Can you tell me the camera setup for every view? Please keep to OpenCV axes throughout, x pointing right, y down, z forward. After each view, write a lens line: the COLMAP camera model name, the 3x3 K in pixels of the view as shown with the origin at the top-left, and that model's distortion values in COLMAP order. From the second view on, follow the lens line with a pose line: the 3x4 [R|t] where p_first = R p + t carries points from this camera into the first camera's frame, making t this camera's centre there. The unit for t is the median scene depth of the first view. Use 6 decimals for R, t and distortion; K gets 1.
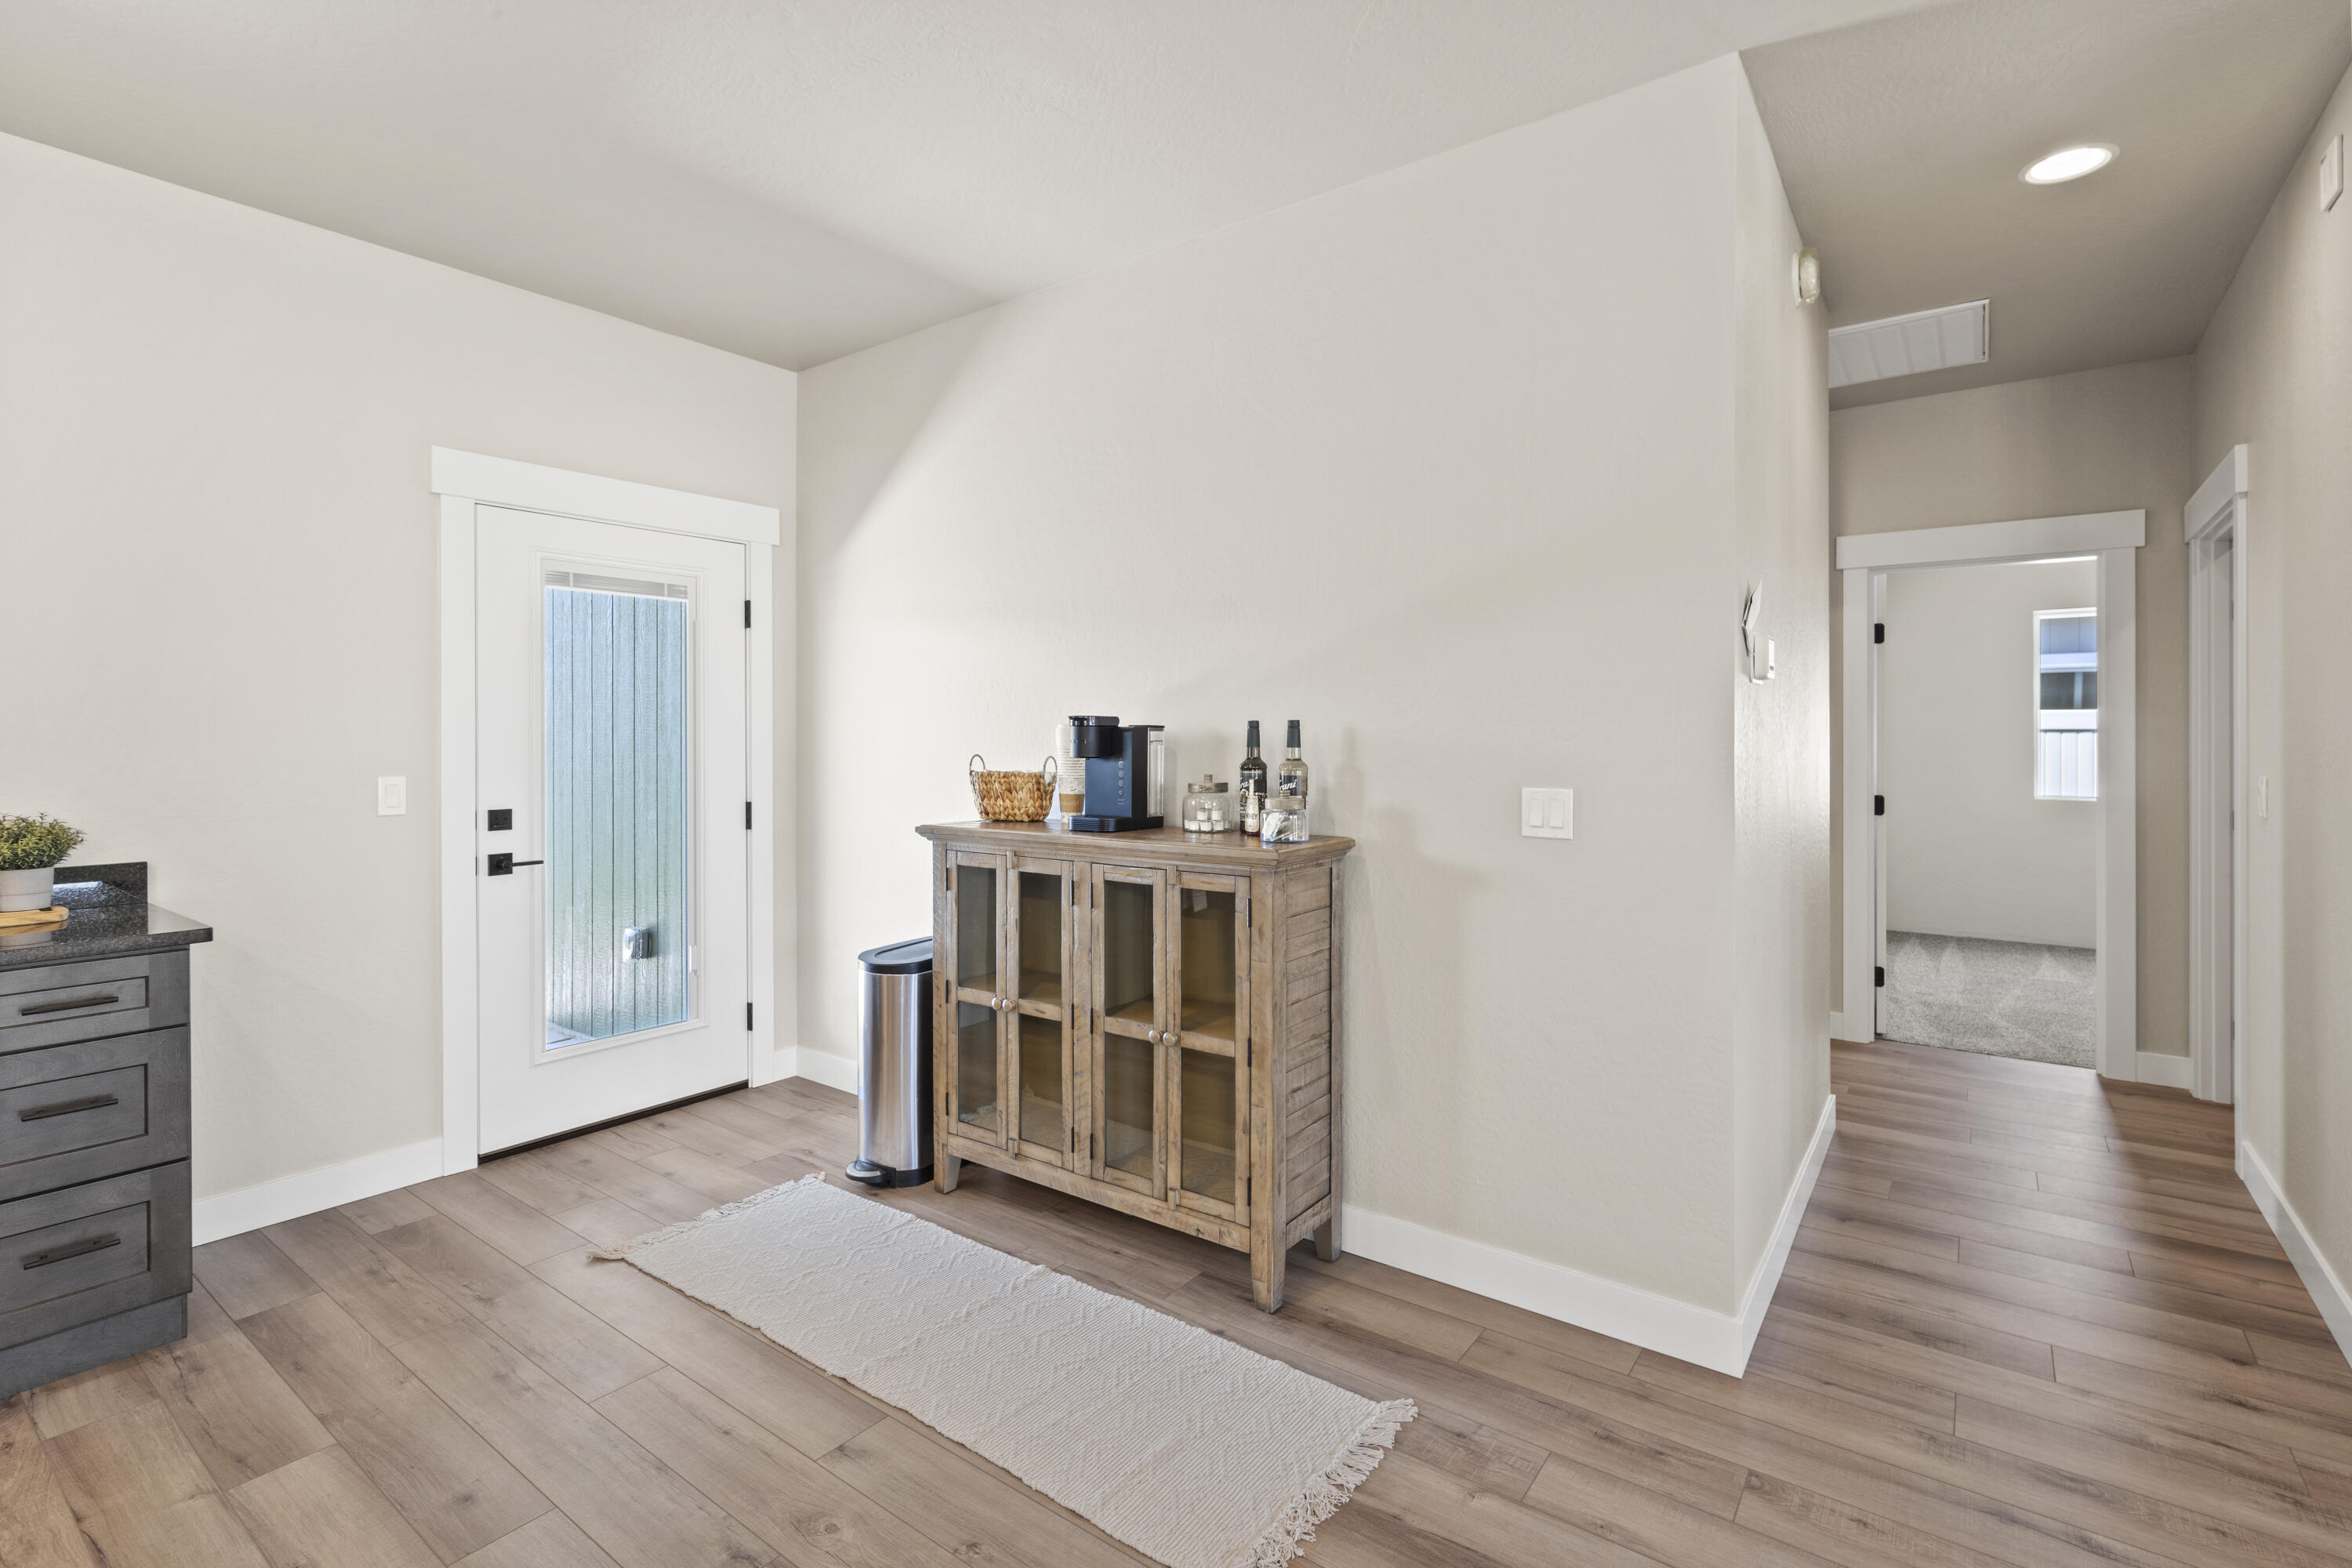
lens RADIAL K [[1070.7, 0, 1149.9], [0, 1070.7, 746.0], [0, 0, 1]] dist [-0.004059, 0.003063]
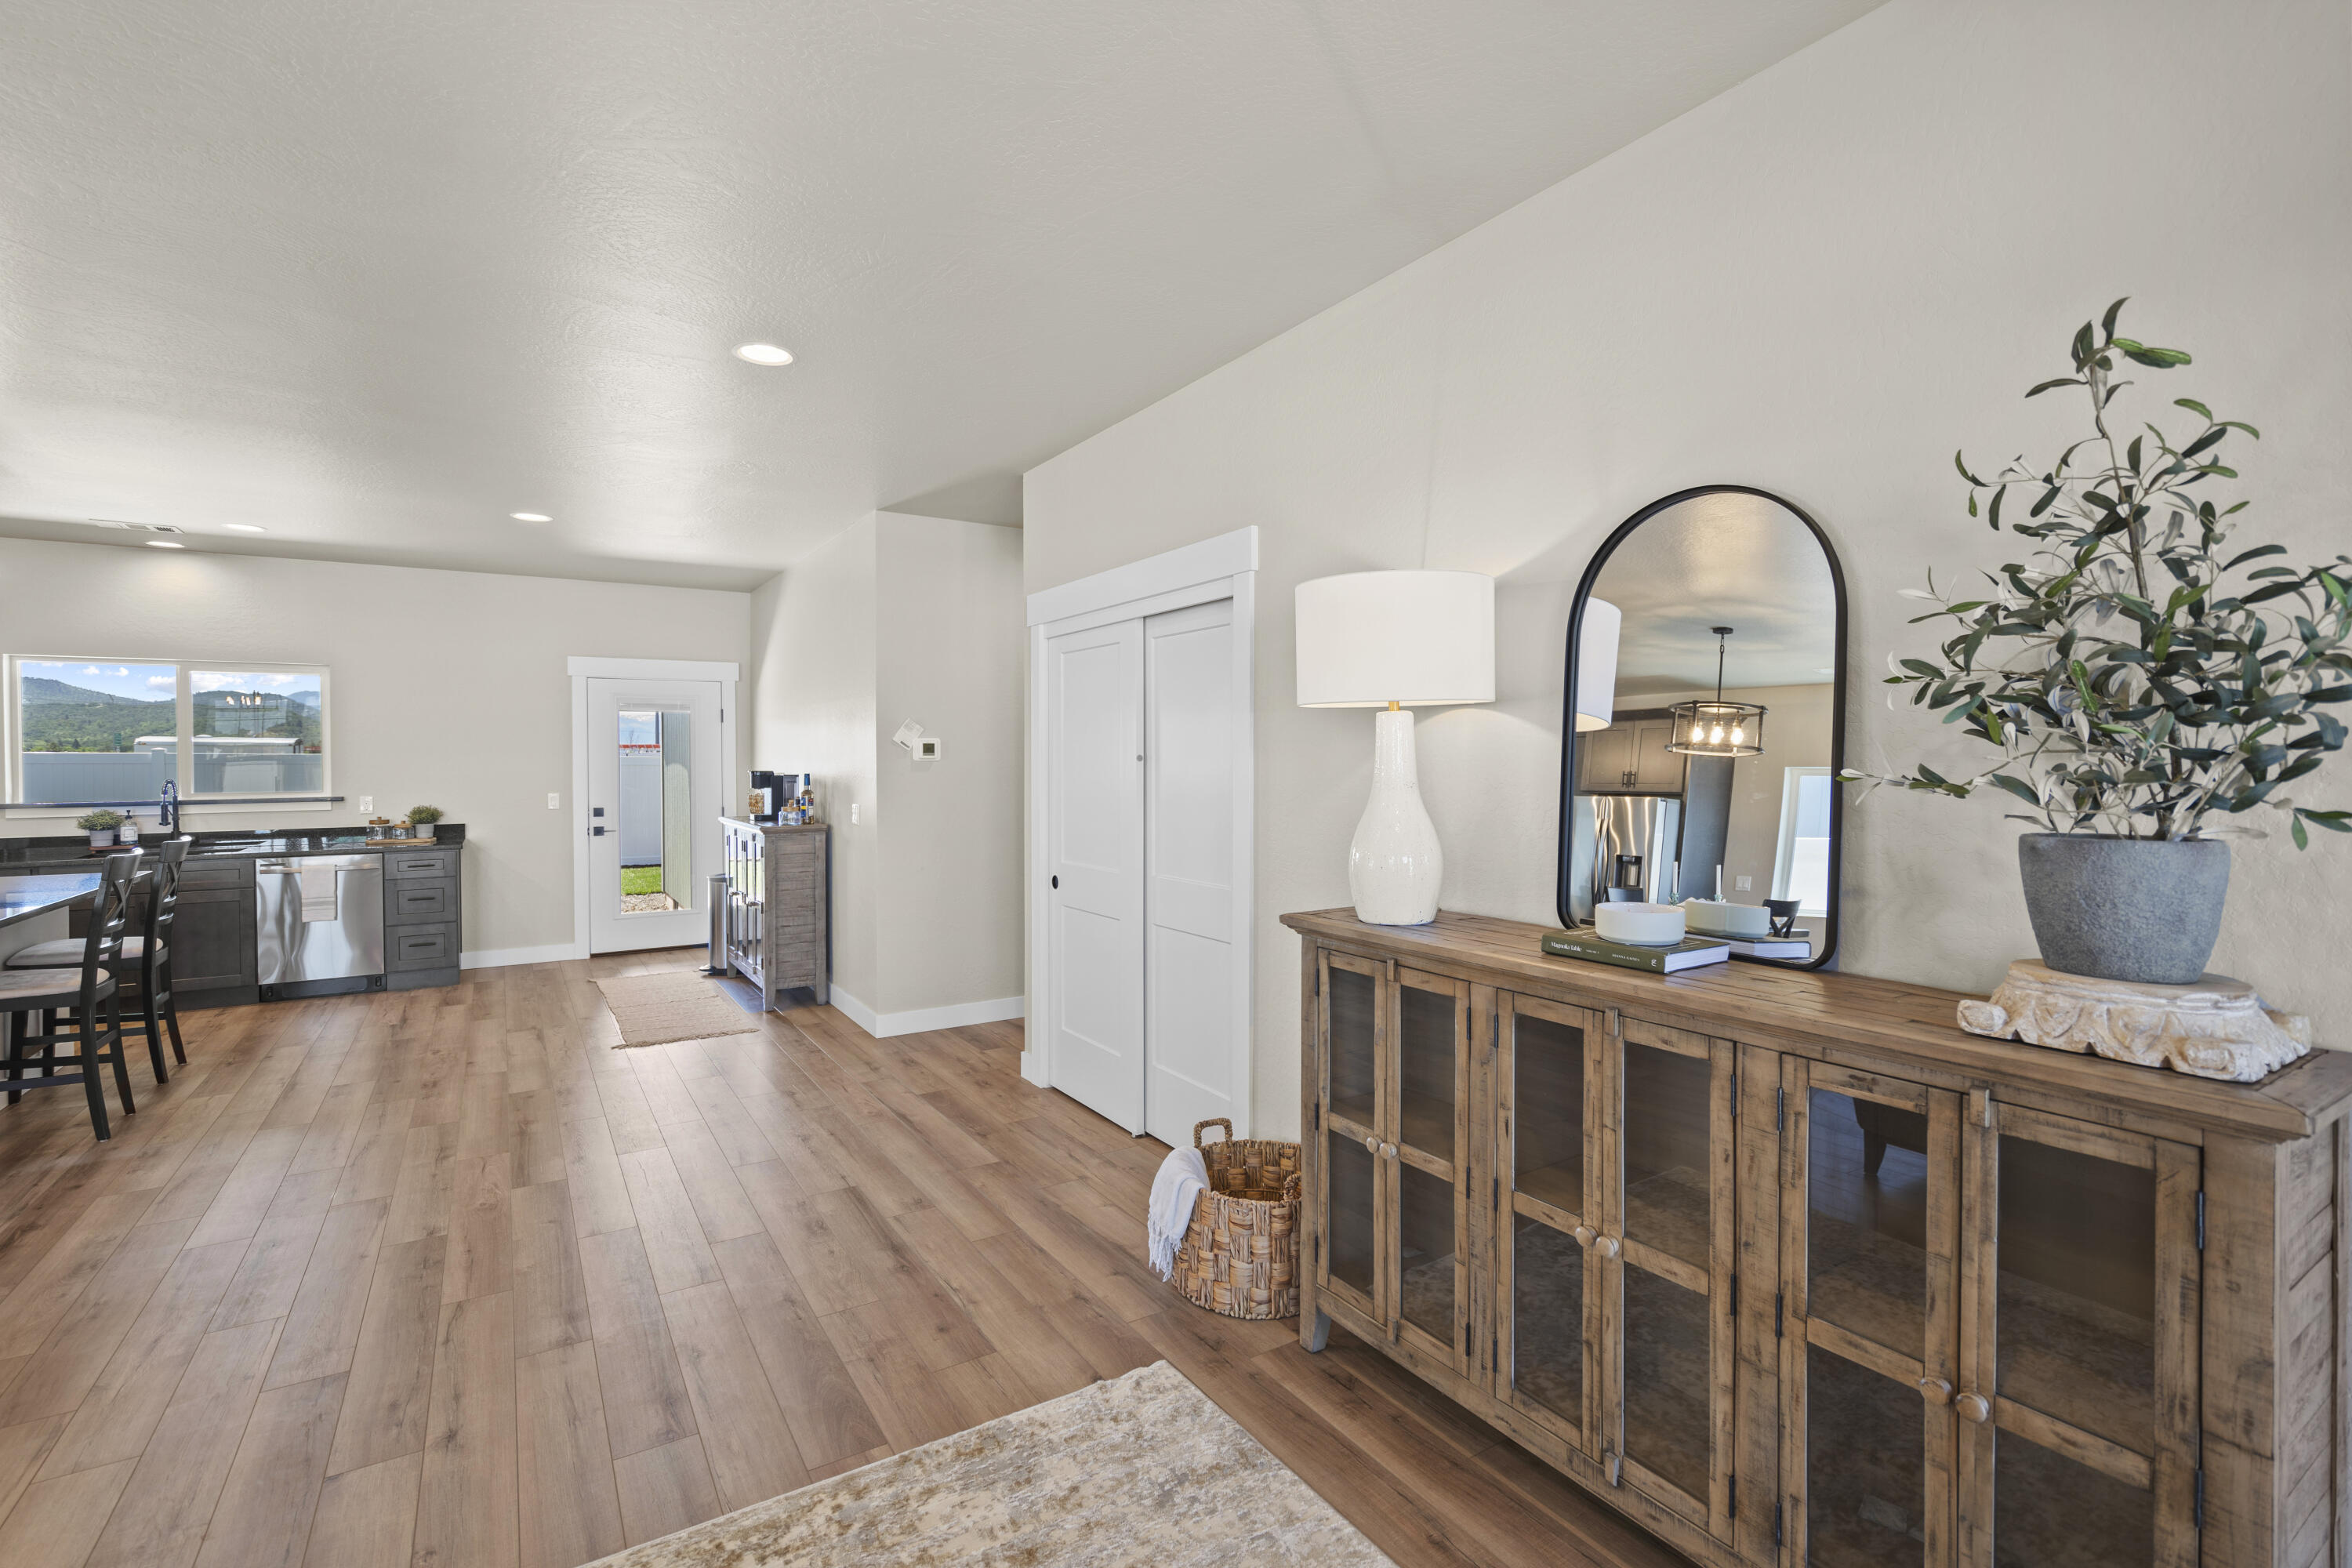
lens RADIAL K [[1070.7, 0, 1173.8], [0, 1070.7, 774.7], [0, 0, 1]] dist [-0.004059, 0.003063]
pose [[0.932285, 0.003606, -0.361706, 1.589807], [0.000216, 0.999945, 0.010525, -0.042489], [0.361724, -0.009890, 0.932233, -0.819195]]
